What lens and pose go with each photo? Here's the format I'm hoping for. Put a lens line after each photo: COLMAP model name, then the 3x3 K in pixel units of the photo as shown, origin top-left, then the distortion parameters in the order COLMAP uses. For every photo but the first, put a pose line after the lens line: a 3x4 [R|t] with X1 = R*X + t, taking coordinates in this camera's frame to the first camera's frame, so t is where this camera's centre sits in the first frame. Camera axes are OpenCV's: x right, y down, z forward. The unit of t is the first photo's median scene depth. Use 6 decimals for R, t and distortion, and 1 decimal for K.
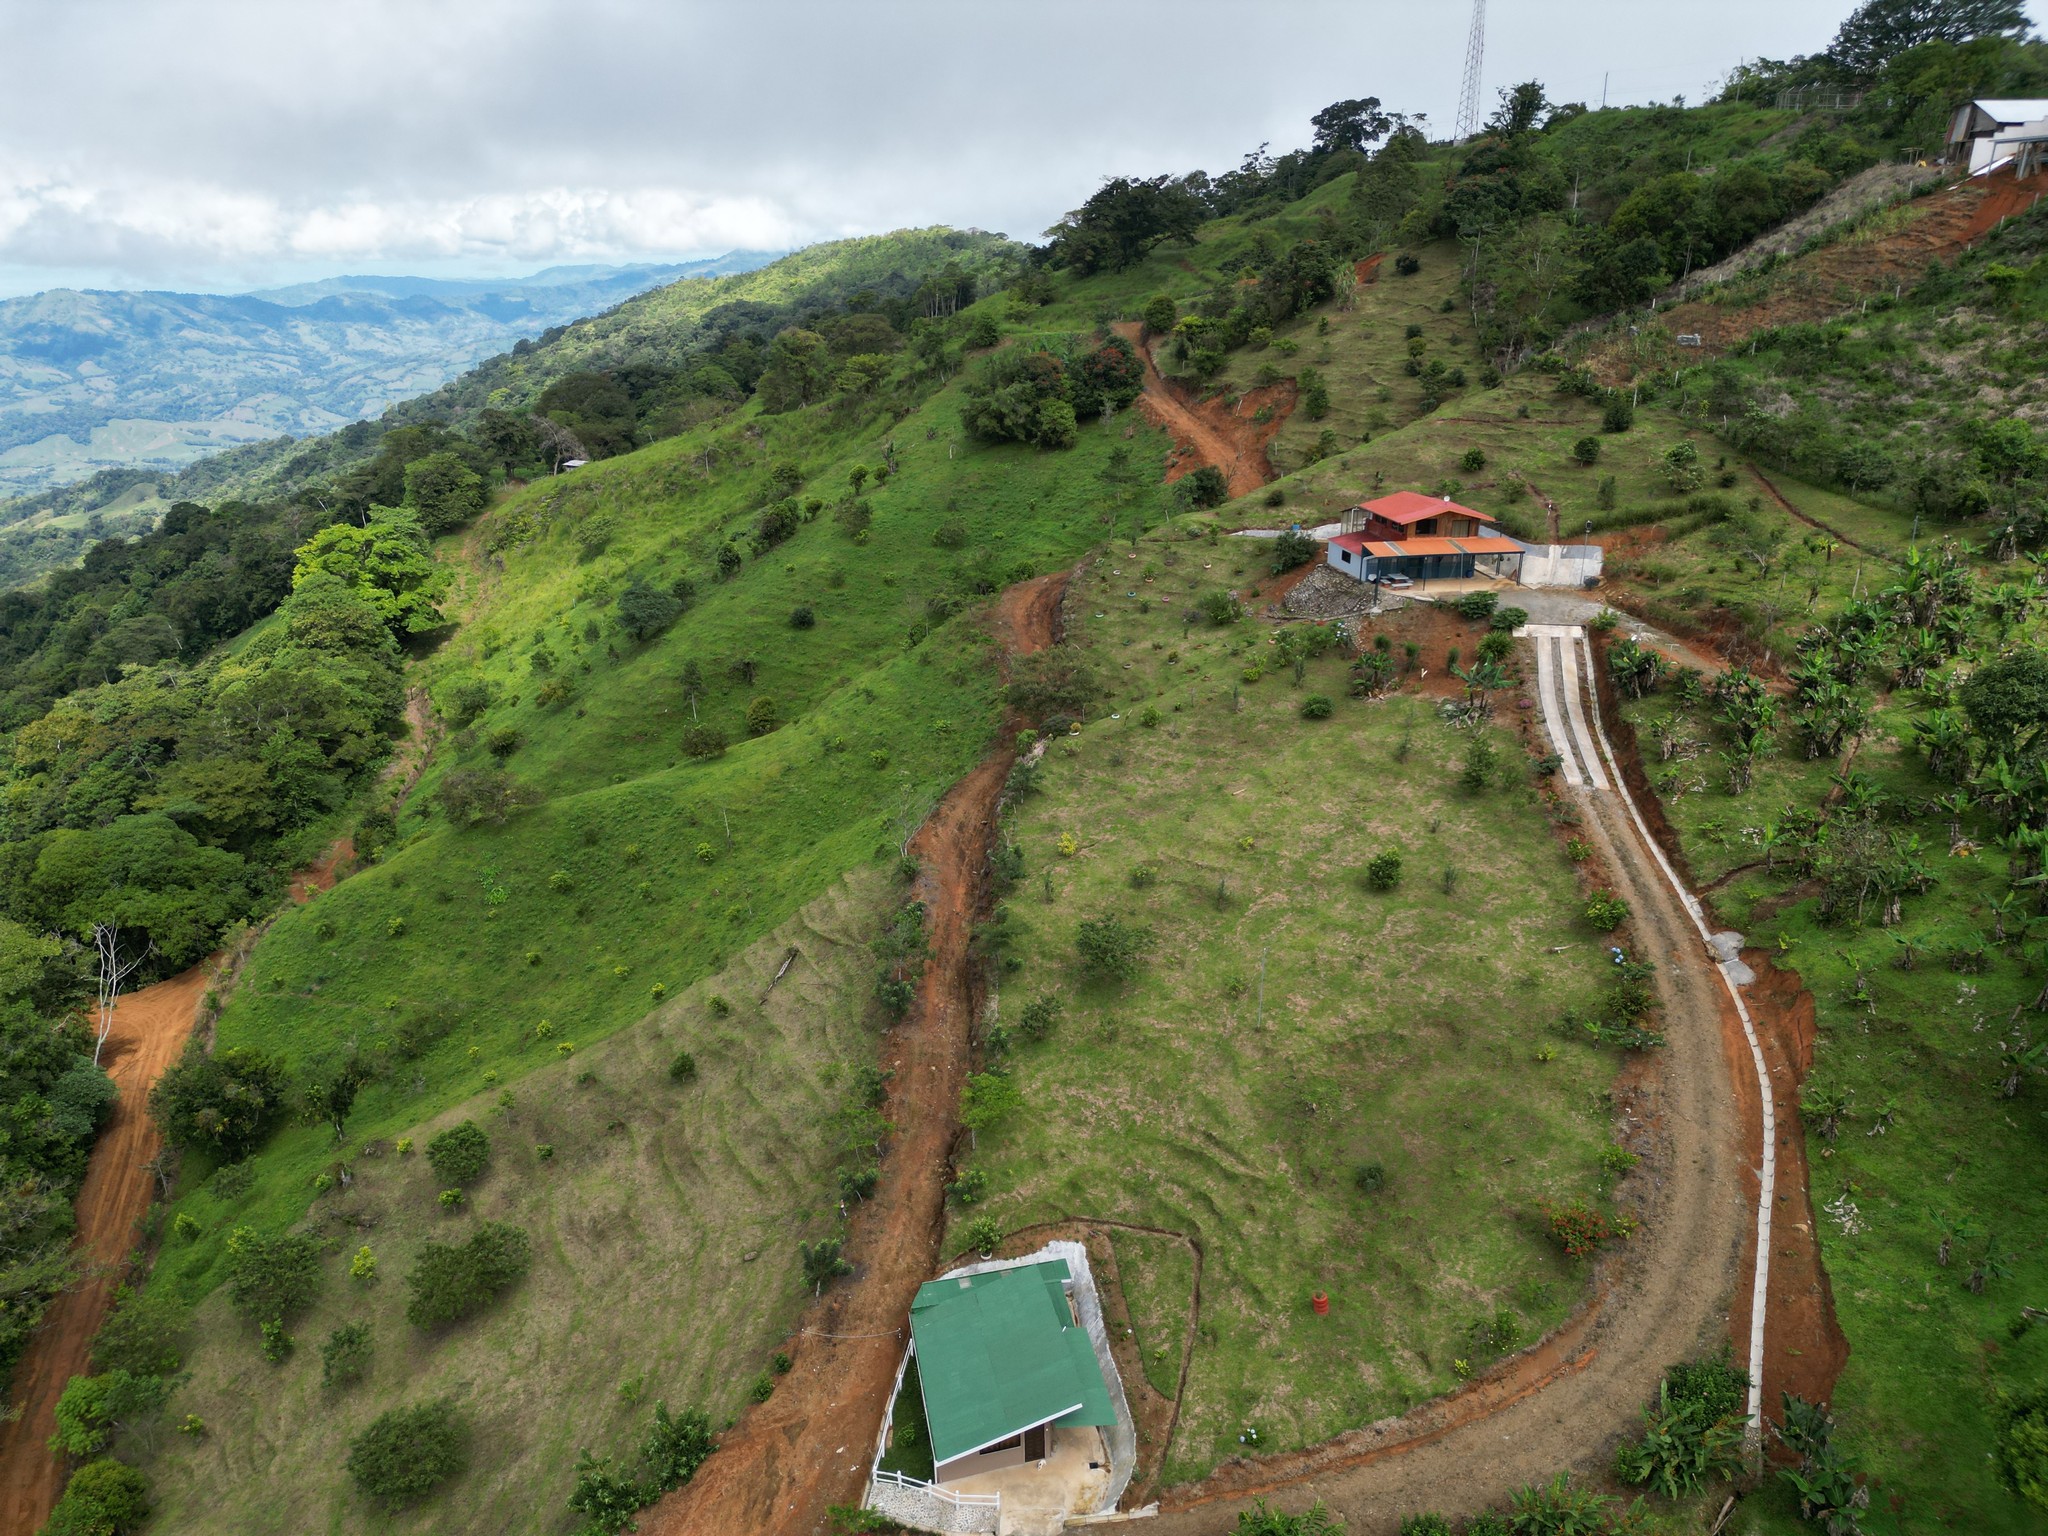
lens RADIAL K [[1441.6, 0, 1024.0], [0, 1441.6, 768.0], [0, 0, 1]] dist [0.078733, -0.083725]
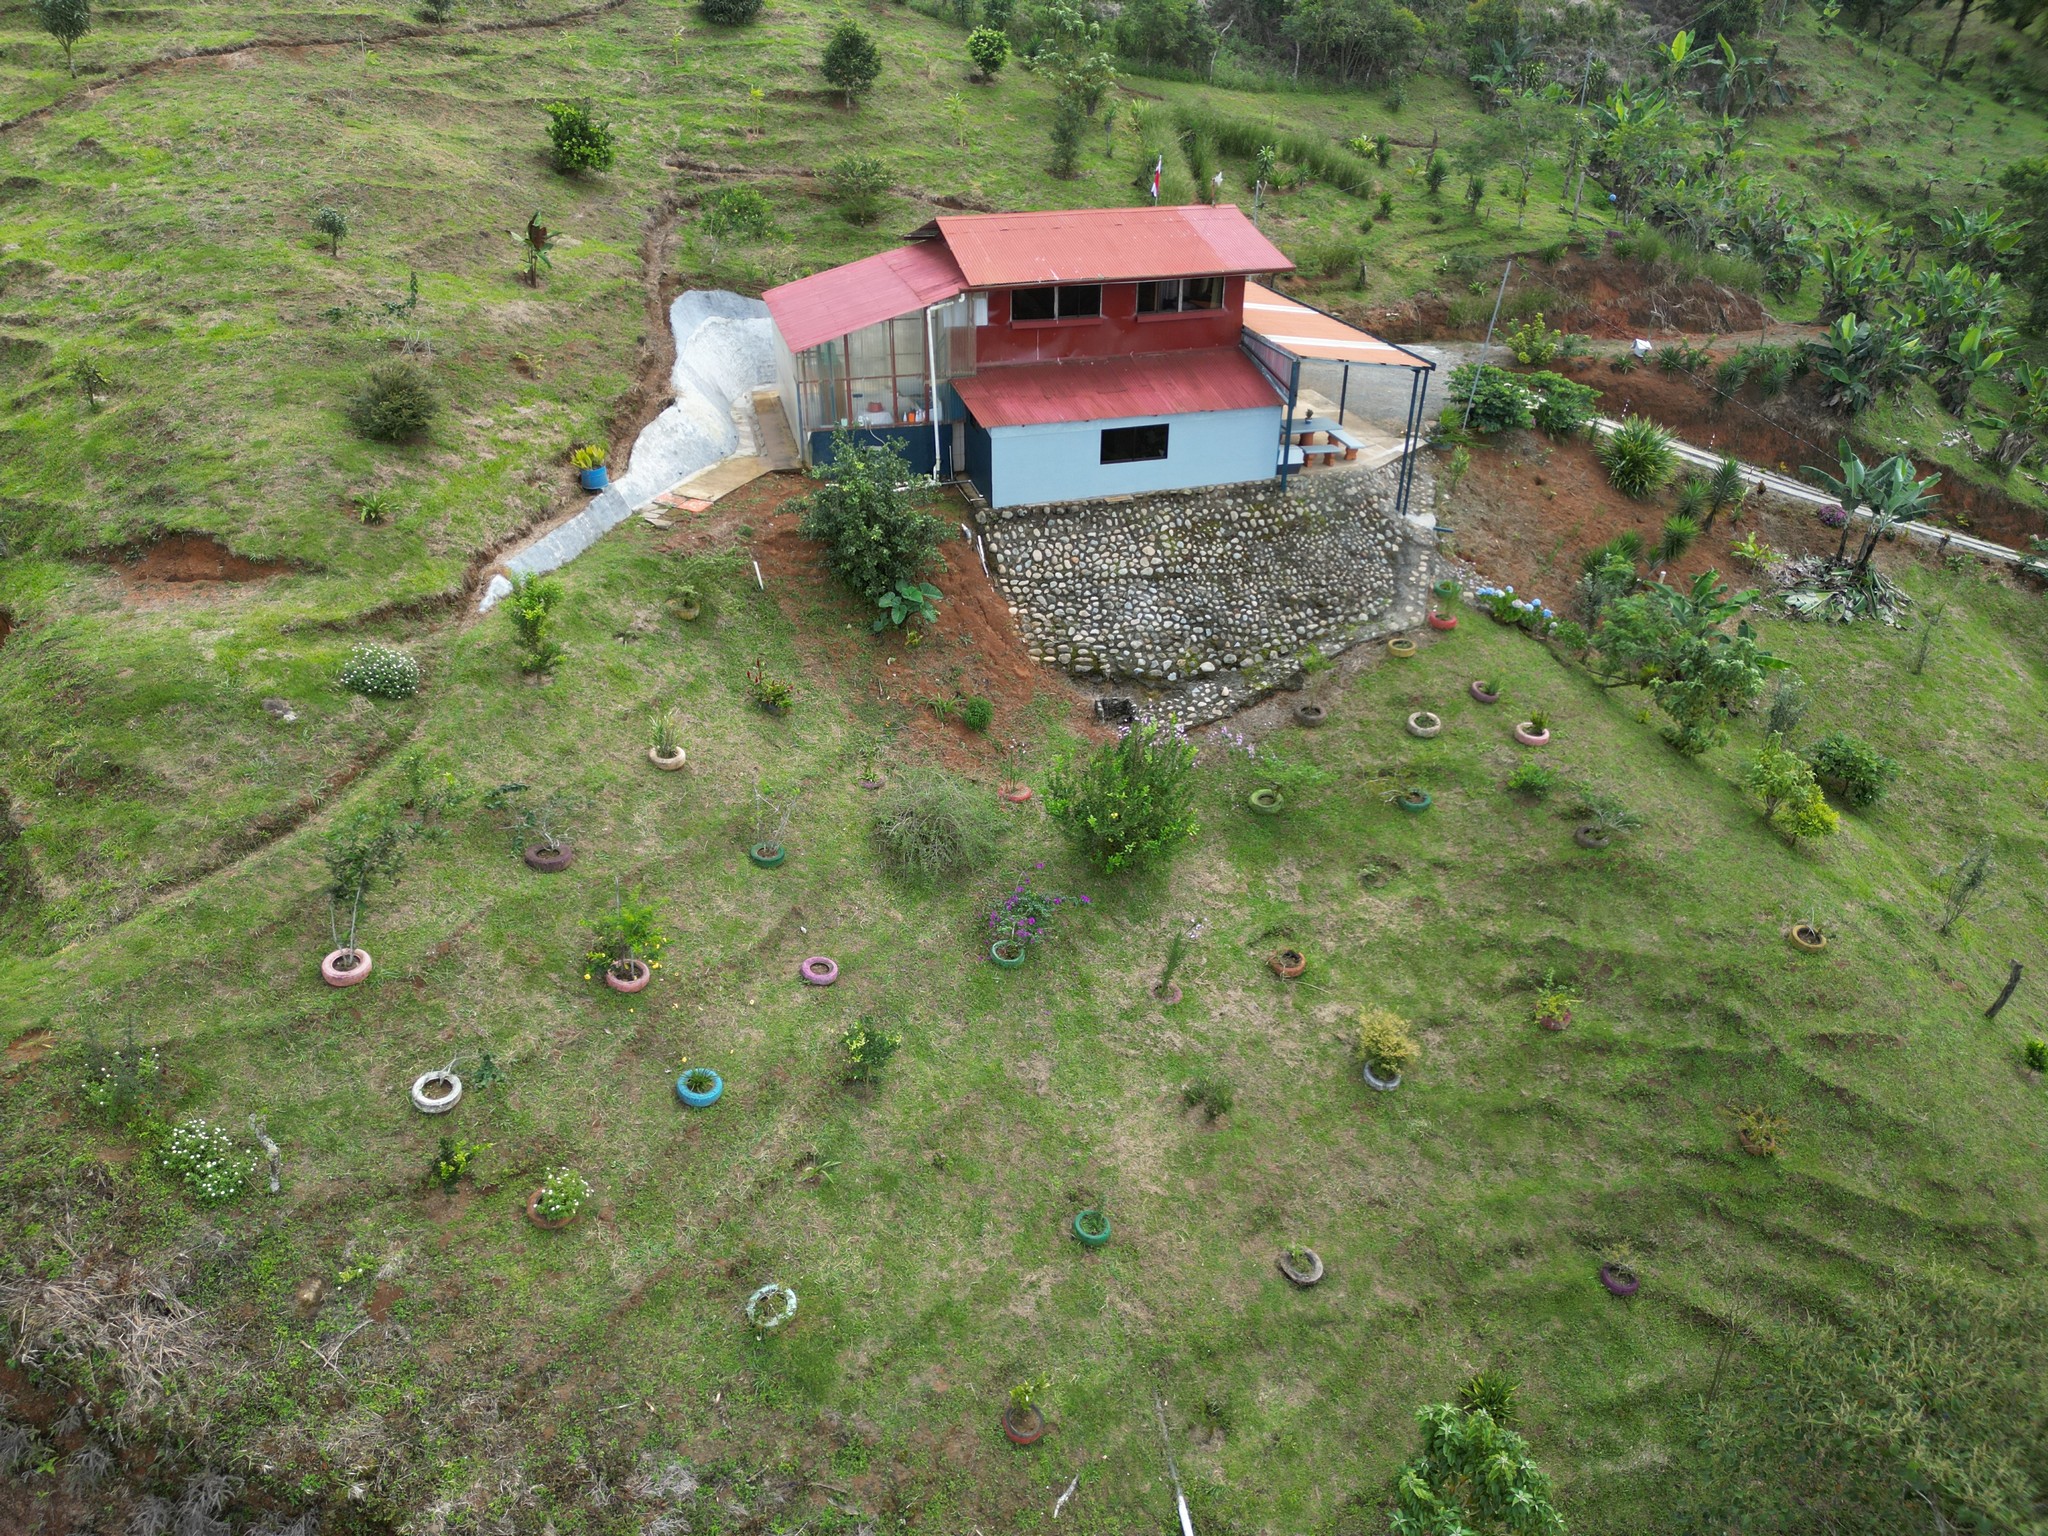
lens RADIAL K [[1441.6, 0, 1024.0], [0, 1441.6, 768.0], [0, 0, 1]] dist [0.078733, -0.083725]
pose [[-0.105144, -0.468604, 0.877129, -0.096901], [0.339963, 0.811940, 0.474530, -0.336744], [-0.934543, 0.348085, 0.073938, 1.425283]]
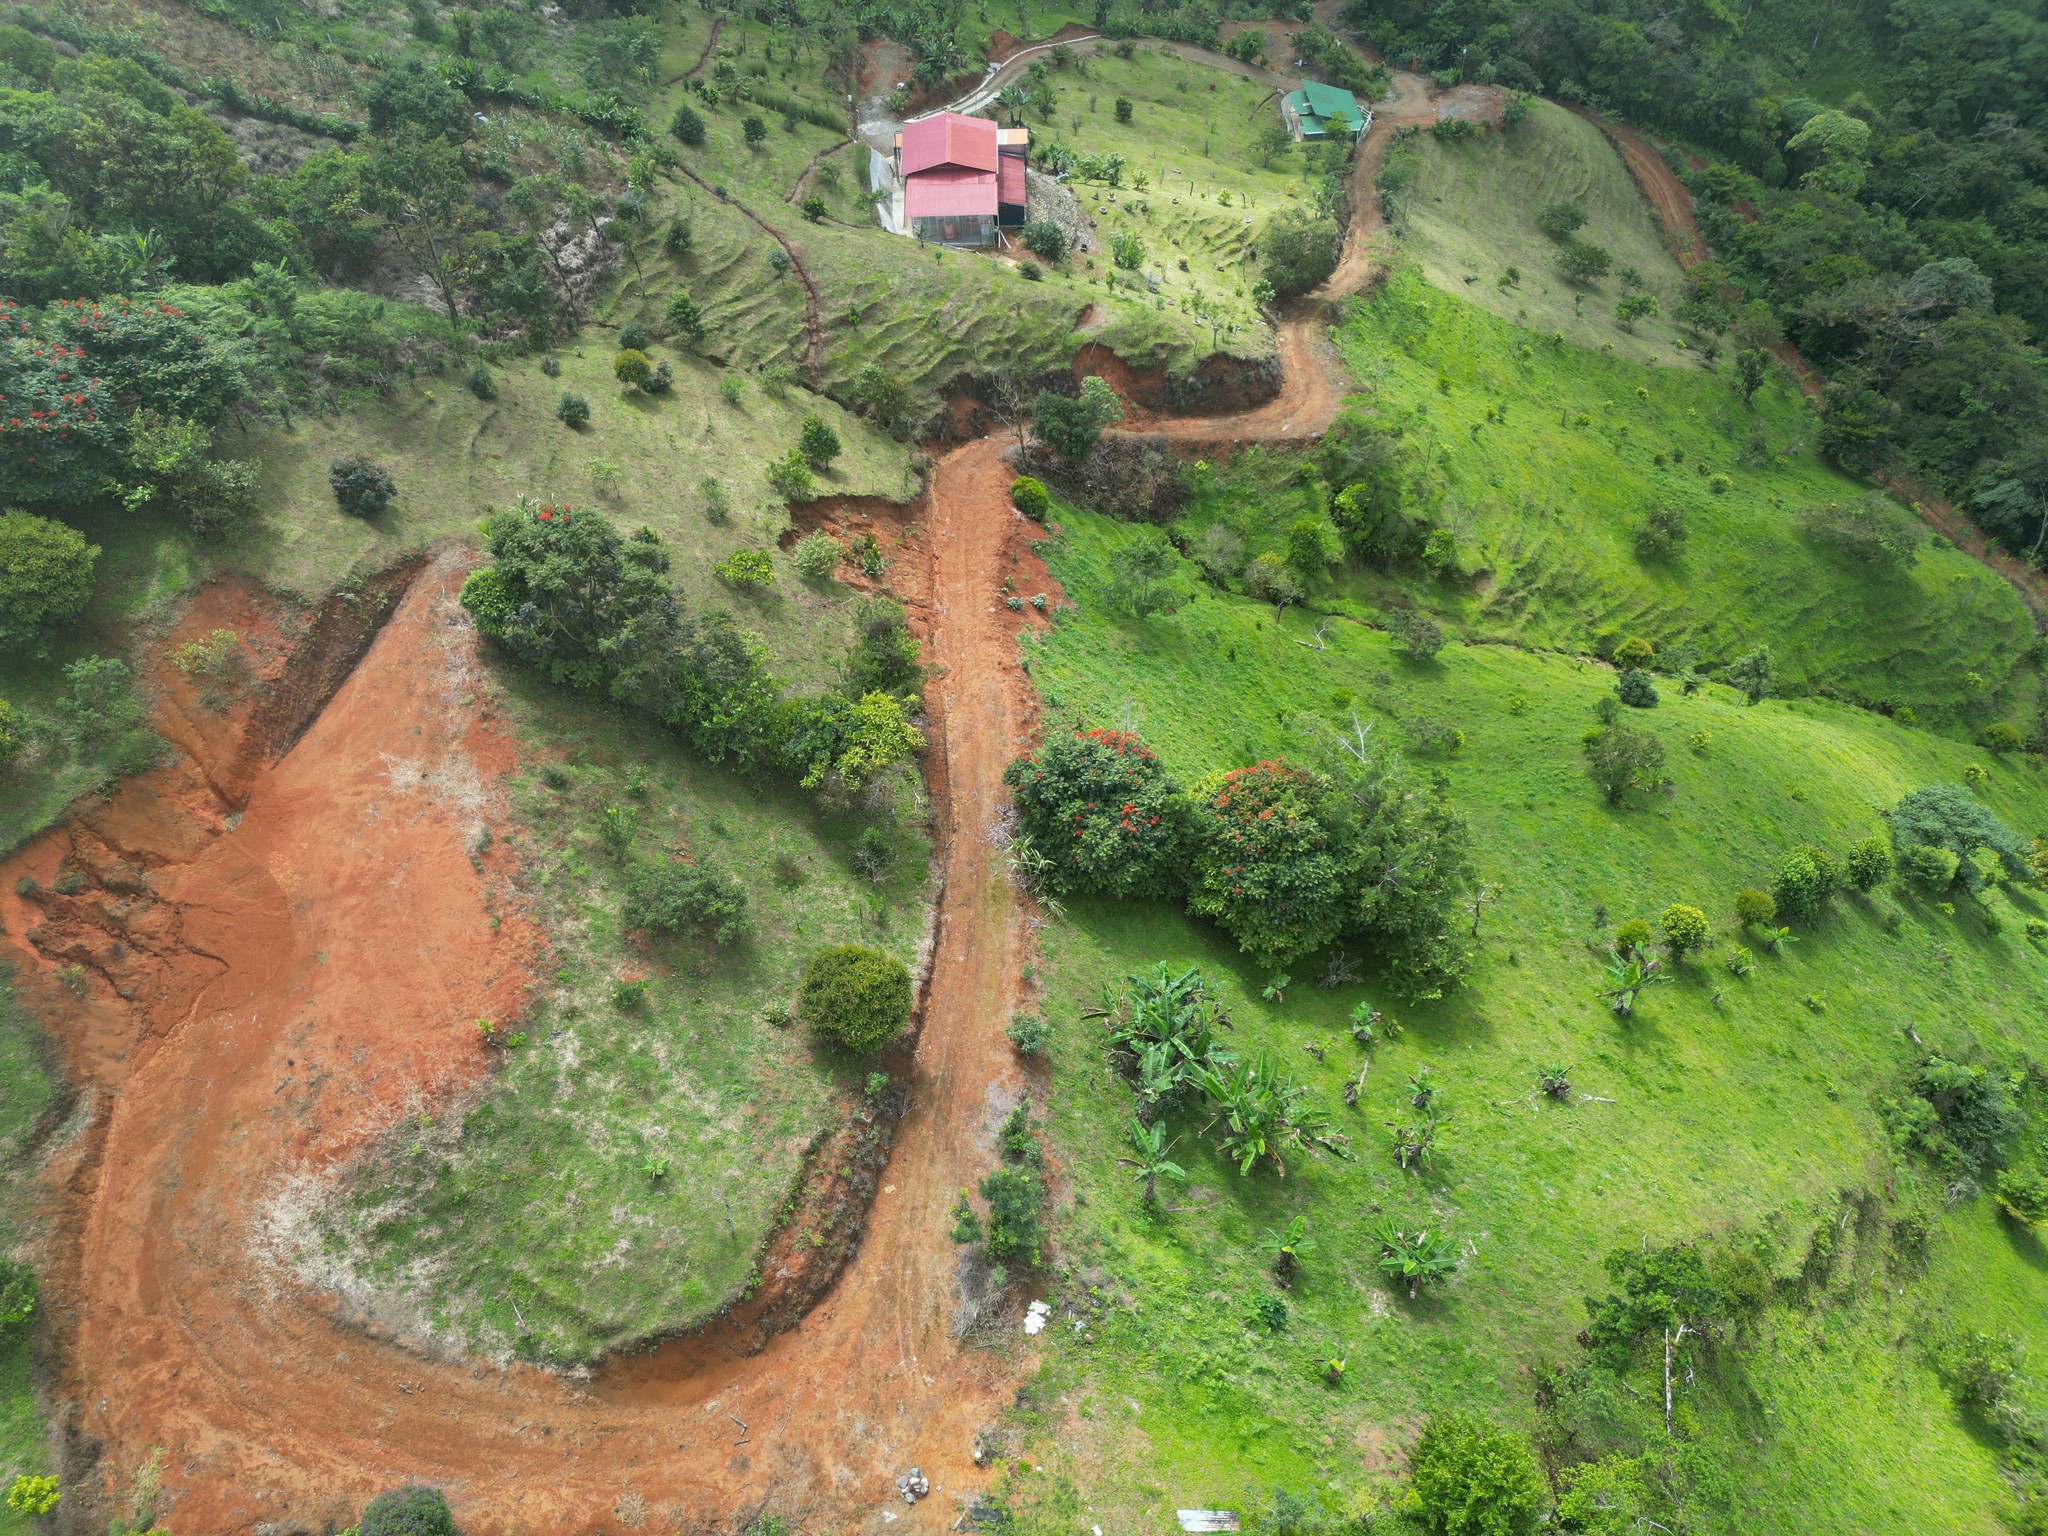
lens RADIAL K [[1441.6, 0, 1024.0], [0, 1441.6, 768.0], [0, 0, 1]] dist [0.078733, -0.083725]
pose [[-0.987250, -0.091255, 0.130422, 0.061426], [0.092165, 0.340322, 0.935781, -1.384309], [-0.129781, 0.935870, -0.327573, 2.425666]]
